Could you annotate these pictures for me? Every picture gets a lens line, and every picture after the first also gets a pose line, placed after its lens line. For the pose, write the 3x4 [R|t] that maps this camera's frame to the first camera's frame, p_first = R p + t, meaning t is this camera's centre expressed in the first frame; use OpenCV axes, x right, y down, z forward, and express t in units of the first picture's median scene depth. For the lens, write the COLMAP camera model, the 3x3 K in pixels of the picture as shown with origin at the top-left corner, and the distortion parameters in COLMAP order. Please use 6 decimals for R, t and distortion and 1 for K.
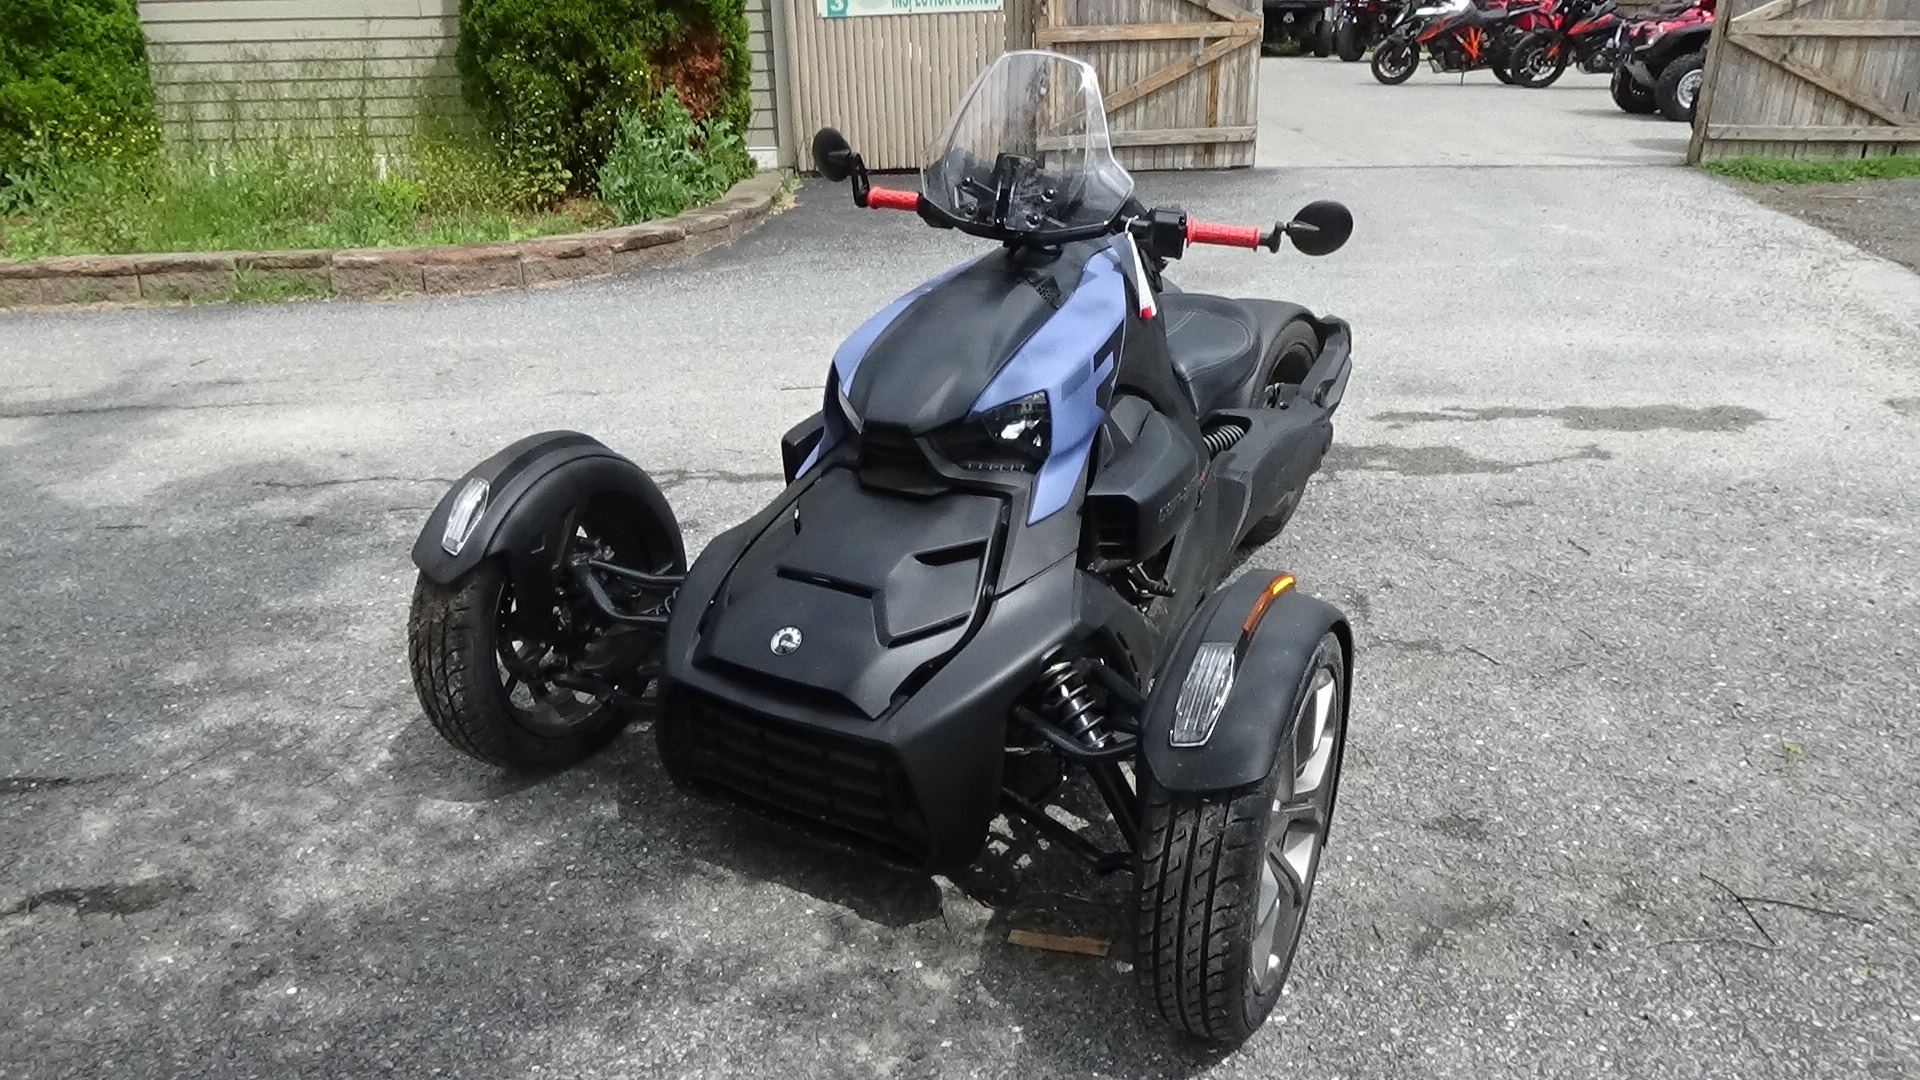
lens RADIAL K [[1435.0, 0, 962.5], [0, 1435.0, 540.9], [0, 0, 1]] dist [-0.001251, 0.007383]
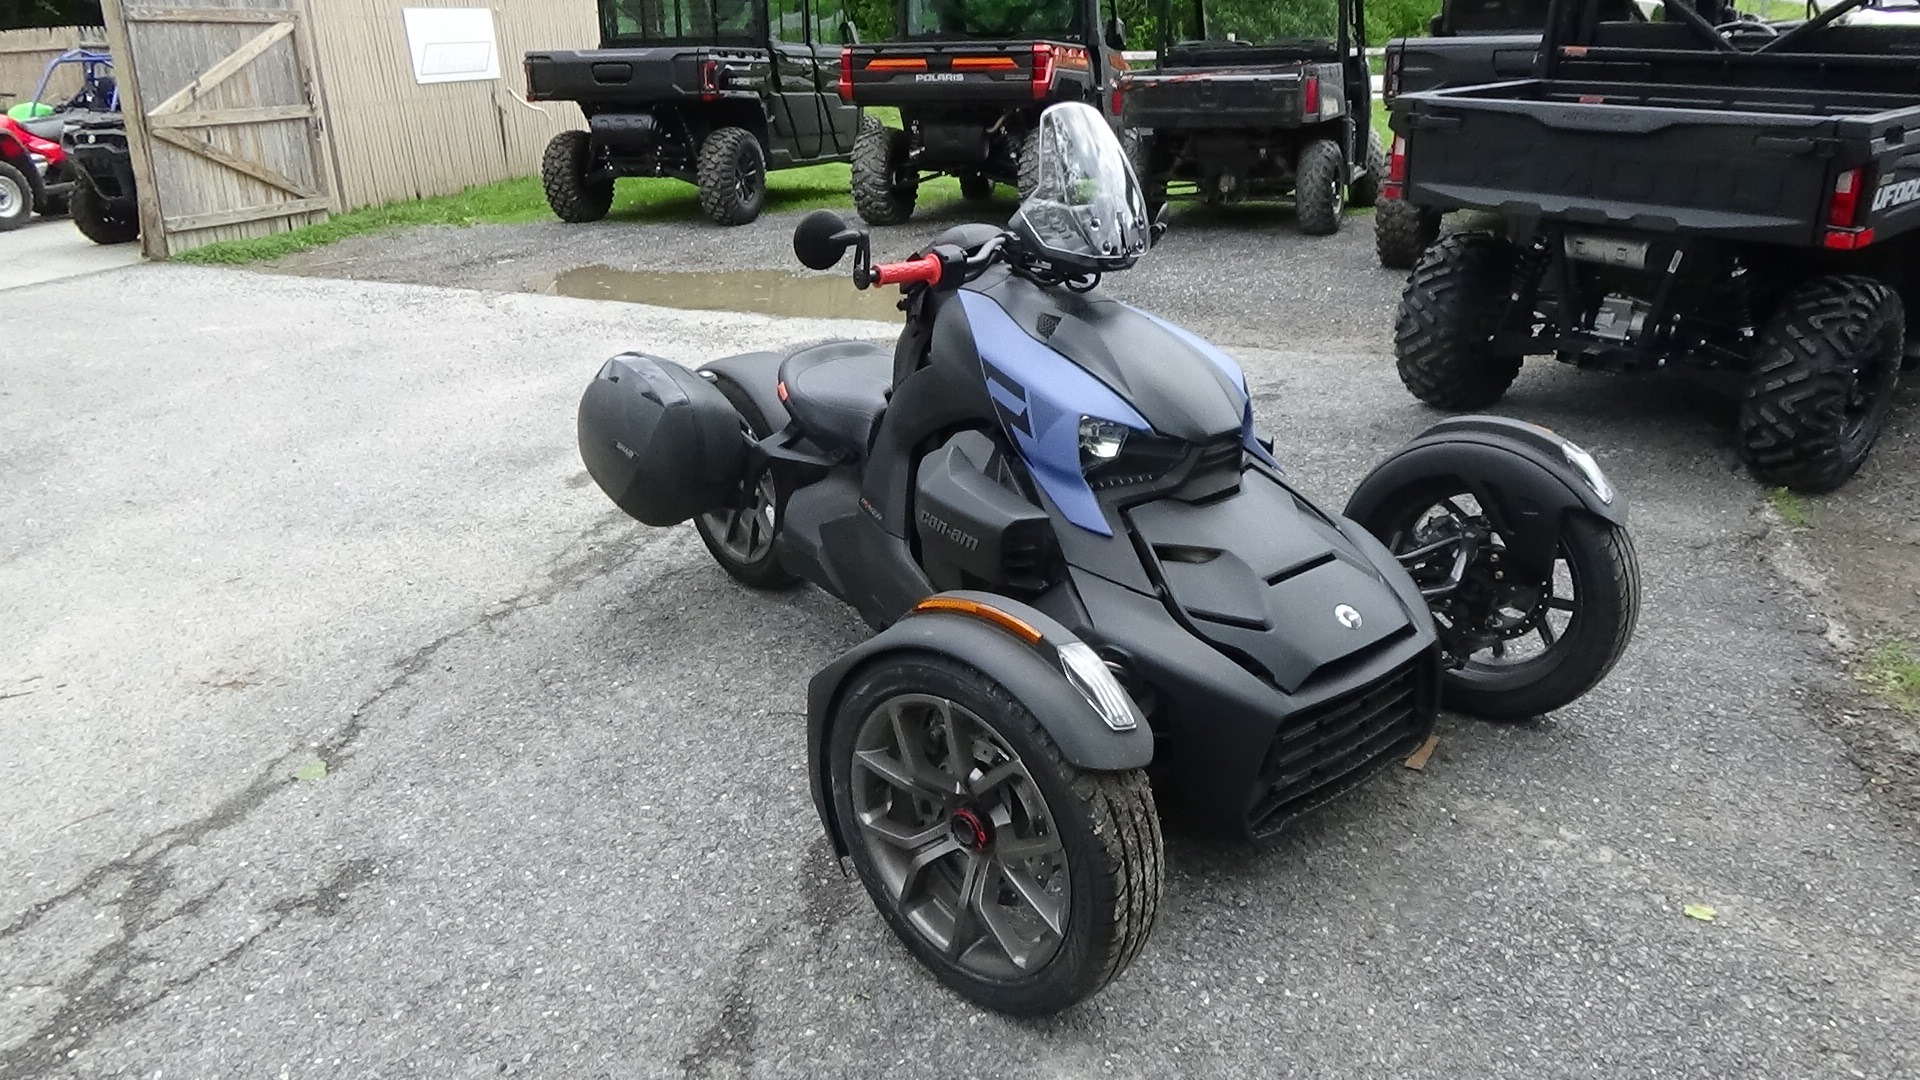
lens RADIAL K [[1435.0, 0, 961.7], [0, 1435.0, 534.1], [0, 0, 1]] dist [-0.001251, 0.007383]
pose [[0.313054, -0.321569, 0.893639, -0.398416], [0.382904, 0.903808, 0.191092, -0.105420], [-0.869127, 0.282356, 0.406071, 0.264896]]
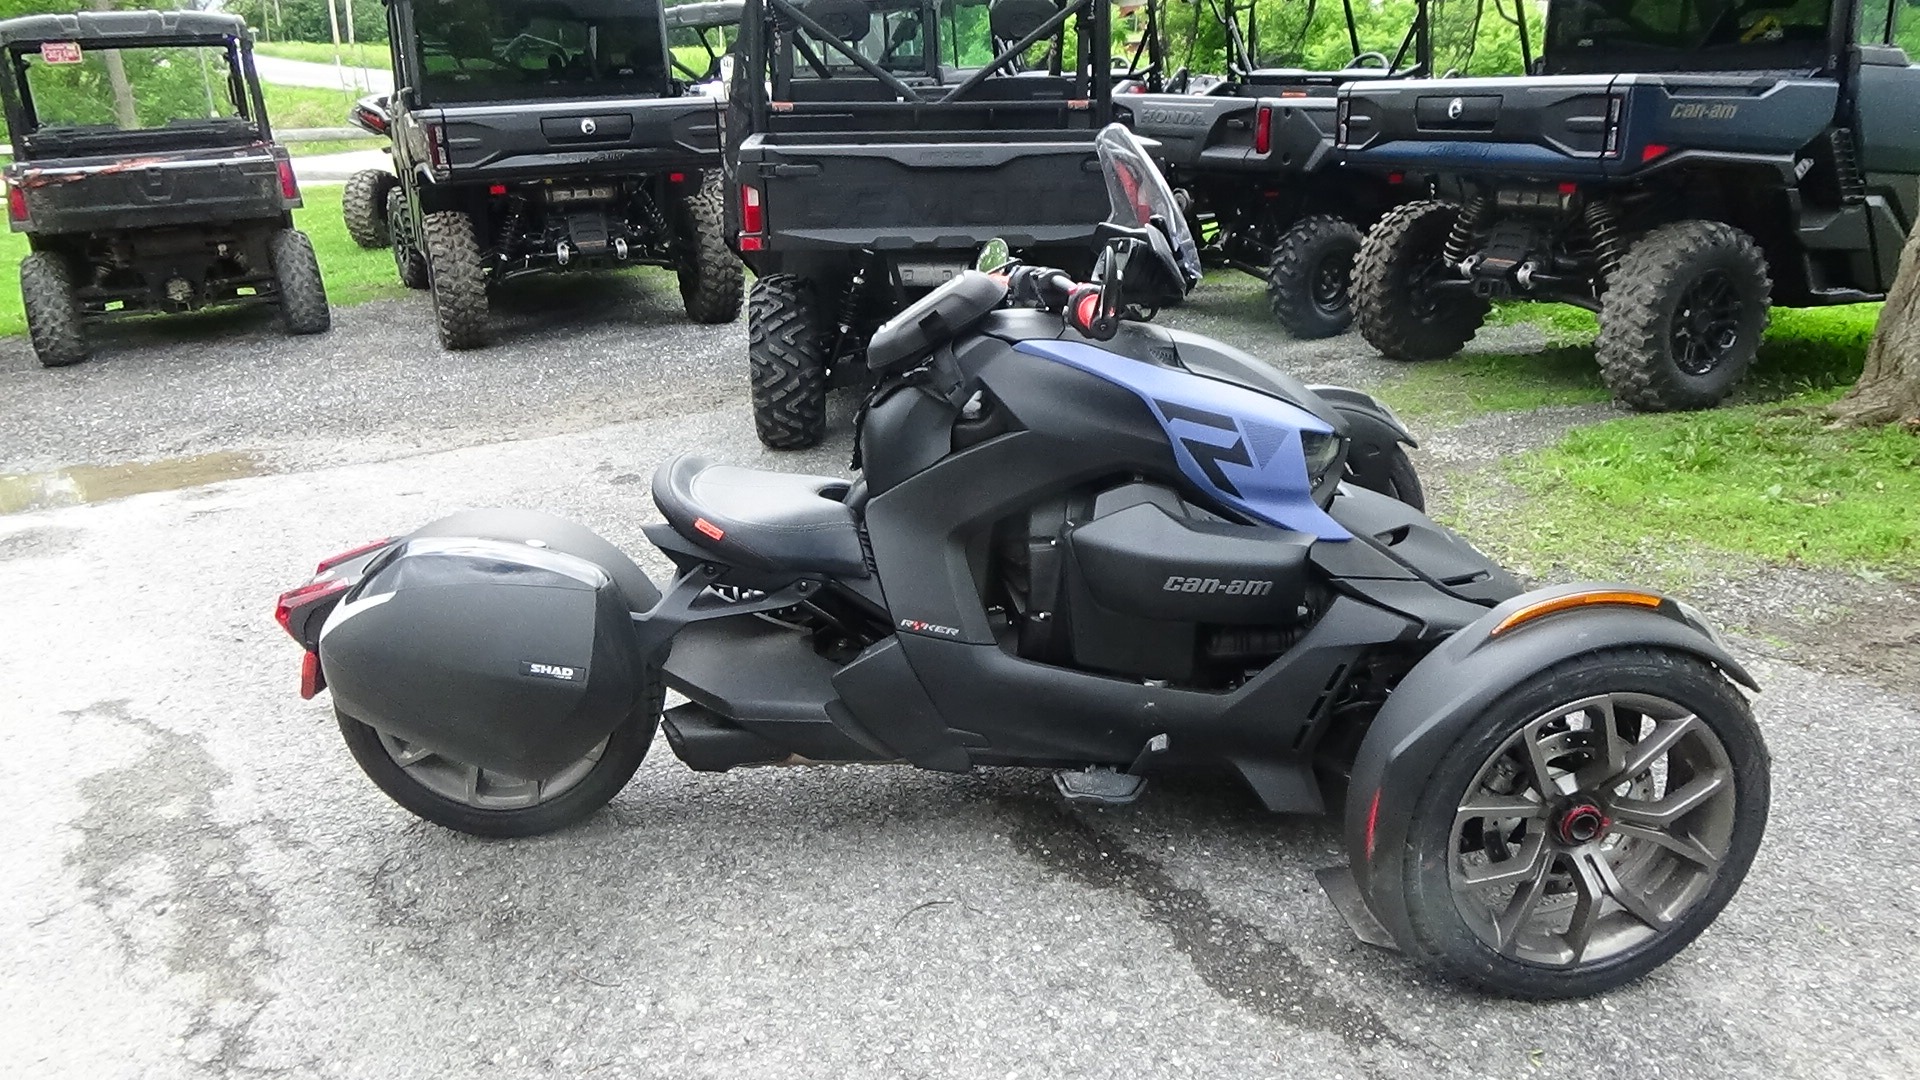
lens RADIAL K [[1435.0, 0, 961.5], [0, 1435.0, 528.4], [0, 0, 1]] dist [-0.001251, 0.007383]
pose [[-0.568808, -0.225264, 0.791021, -0.287173], [0.349727, 0.804240, 0.480510, -0.239301], [-0.744412, 0.549959, -0.378677, 0.607071]]
